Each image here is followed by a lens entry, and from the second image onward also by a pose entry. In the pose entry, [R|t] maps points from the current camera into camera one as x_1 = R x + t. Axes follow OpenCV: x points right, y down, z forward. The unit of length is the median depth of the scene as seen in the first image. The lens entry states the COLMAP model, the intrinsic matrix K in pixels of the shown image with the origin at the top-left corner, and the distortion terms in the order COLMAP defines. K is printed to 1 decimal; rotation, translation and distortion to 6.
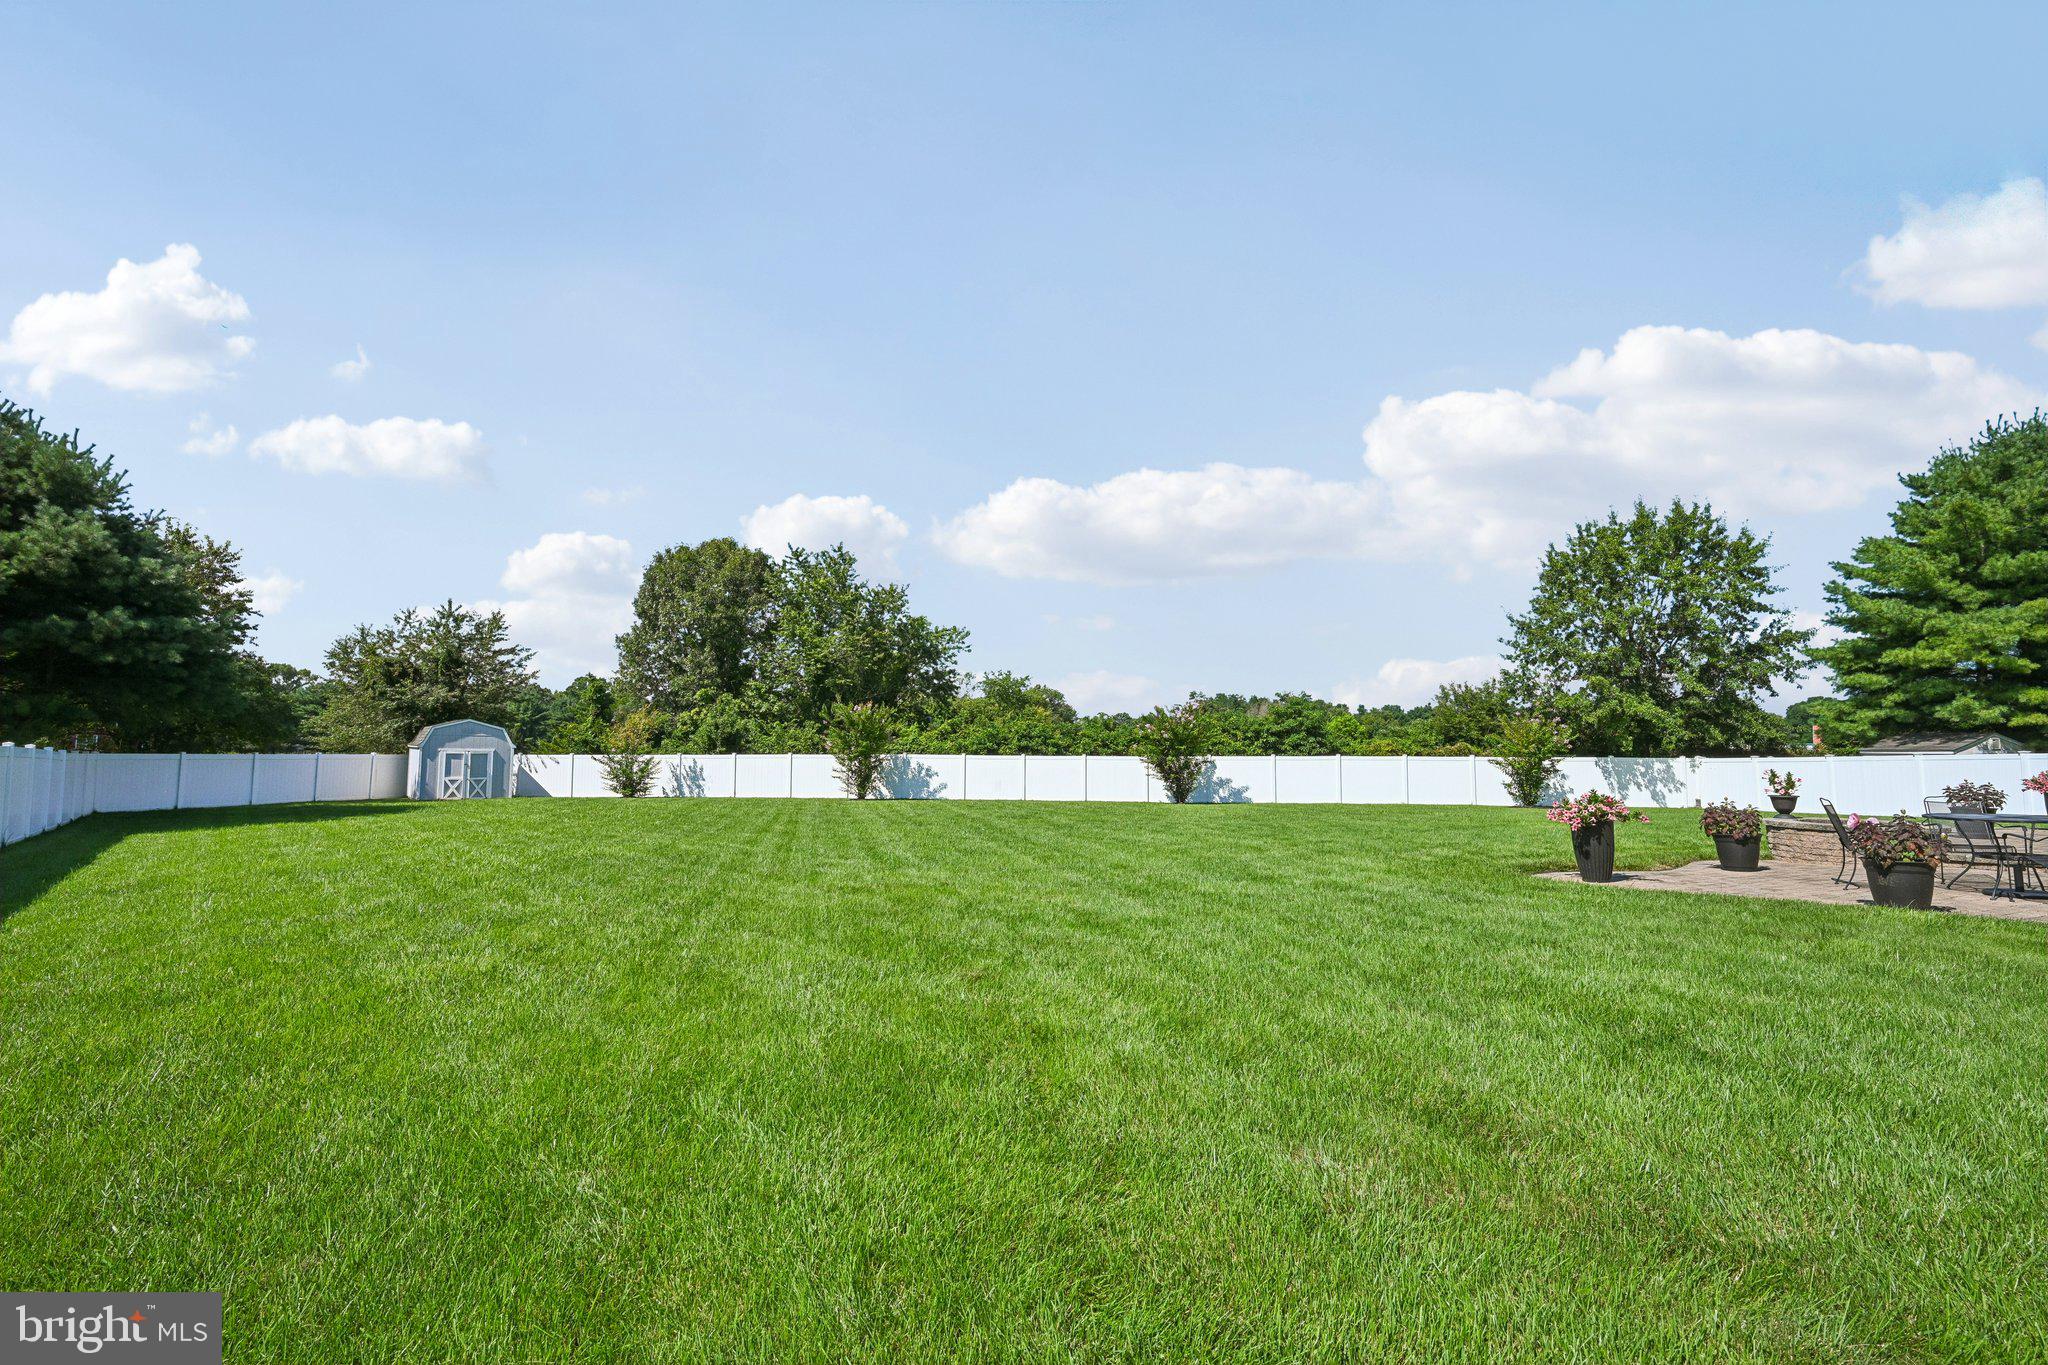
lens RADIAL K [[908.9, 0, 1024.0], [0, 908.9, 682.5], [0, 0, 1]] dist [-0.021290, -0.000147]
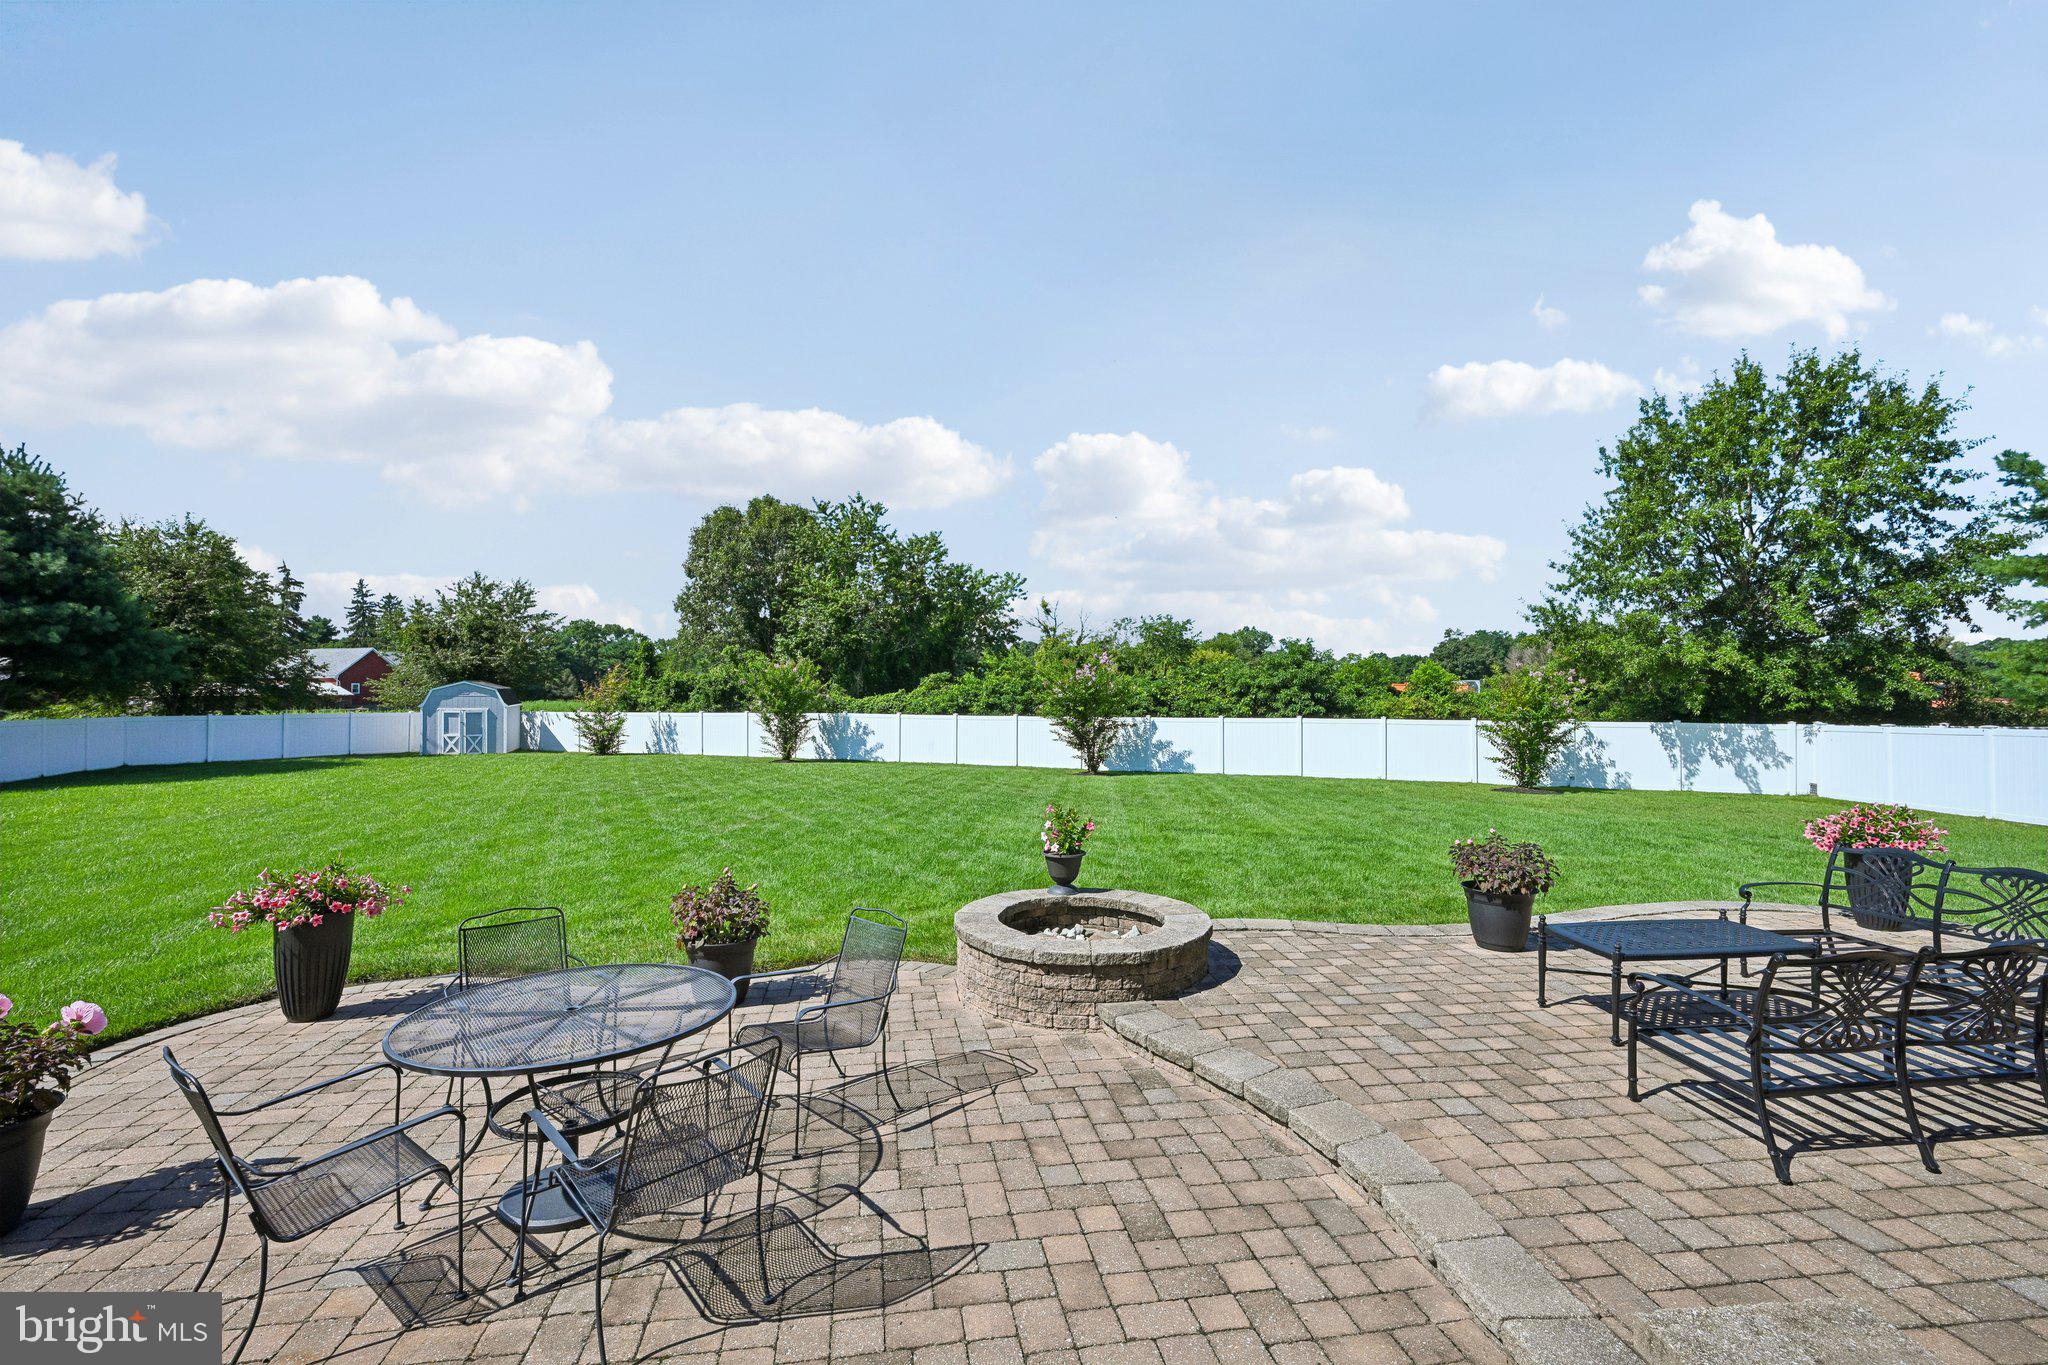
lens RADIAL K [[889.9, 0, 1024.0], [0, 889.9, 682.5], [0, 0, 1]] dist [-0.018149, 0.000164]
pose [[0.959521, -0.007381, -0.281542, 0.325548], [0.025168, 0.997904, 0.059614, -0.003922], [0.280512, -0.064287, 0.957695, 0.163881]]
